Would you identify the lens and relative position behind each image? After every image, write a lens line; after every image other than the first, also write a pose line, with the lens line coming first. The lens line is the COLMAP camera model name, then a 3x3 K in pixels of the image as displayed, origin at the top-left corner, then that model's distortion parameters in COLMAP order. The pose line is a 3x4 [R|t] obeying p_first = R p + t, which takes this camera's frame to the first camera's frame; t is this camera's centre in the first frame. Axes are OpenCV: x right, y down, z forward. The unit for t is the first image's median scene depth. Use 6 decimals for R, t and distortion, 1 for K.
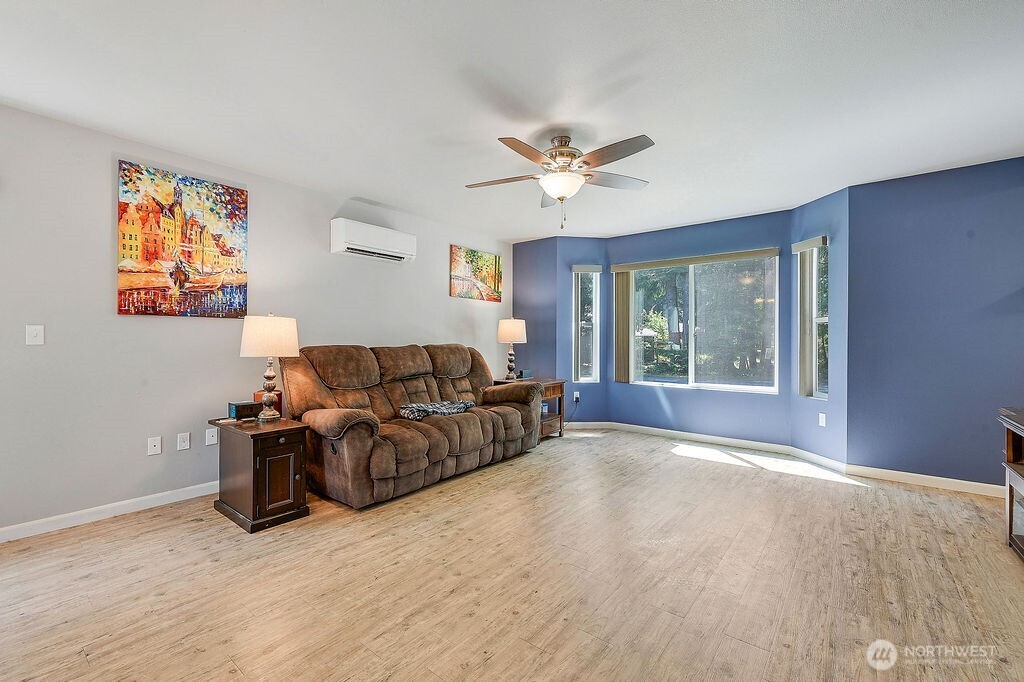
lens RADIAL K [[437.3, 0, 509.6], [0, 437.3, 341.4], [0, 0, 1]] dist [0.000491, -0.000176]
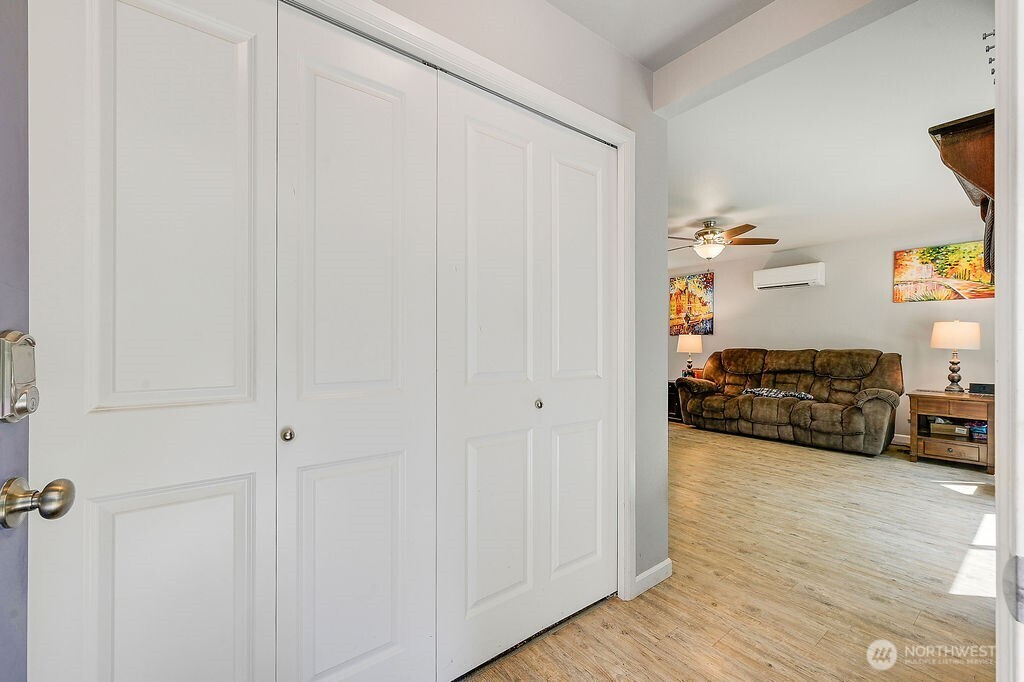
lens RADIAL K [[407.9, 0, 511.6], [0, 407.9, 341.7], [0, 0, 1]] dist [-0.001308, 0.001722]
pose [[-0.241639, -0.010398, -0.970310, 1.627252], [-0.010413, 0.999913, -0.008122, 0.006198], [0.970310, 0.008141, -0.241726, 0.605478]]
